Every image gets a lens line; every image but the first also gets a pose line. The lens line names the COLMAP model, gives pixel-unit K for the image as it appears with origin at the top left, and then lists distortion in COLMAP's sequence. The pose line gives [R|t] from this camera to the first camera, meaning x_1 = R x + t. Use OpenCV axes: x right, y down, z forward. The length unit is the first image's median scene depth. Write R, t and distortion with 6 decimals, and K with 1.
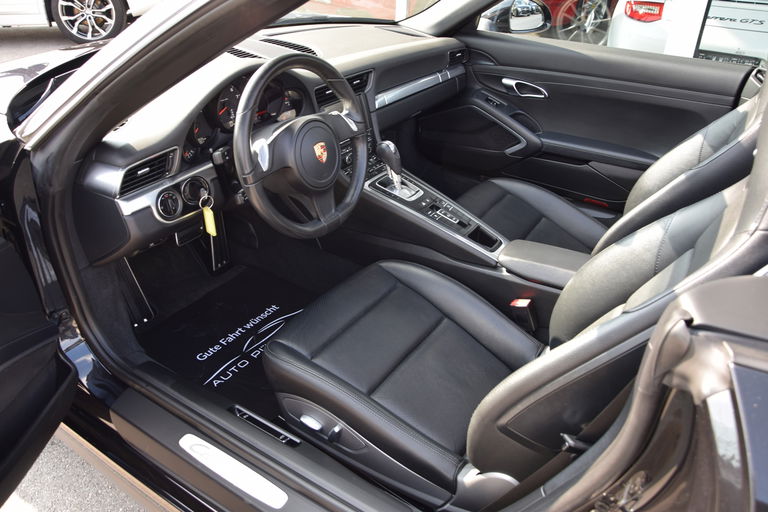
lens RADIAL K [[1151.0, 0, 384.0], [0, 1151.0, 256.0], [0, 0, 1]] dist [-0.015067, -0.027068]
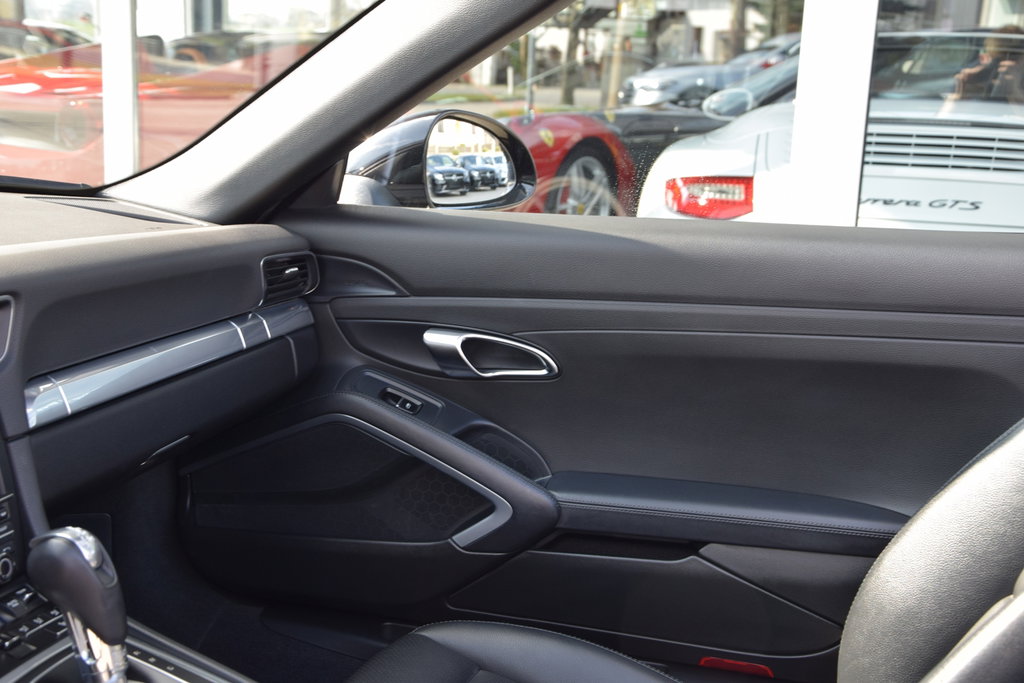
lens RADIAL K [[1403.1, 0, 512.0], [0, 1403.1, 341.5], [0, 0, 1]] dist [0.112345, 0.012630]
pose [[0.964718, -0.051163, 0.258268, 0.018923], [0.120795, 0.957614, -0.261505, -0.037073], [-0.233941, 0.283476, 0.930007, 0.600489]]
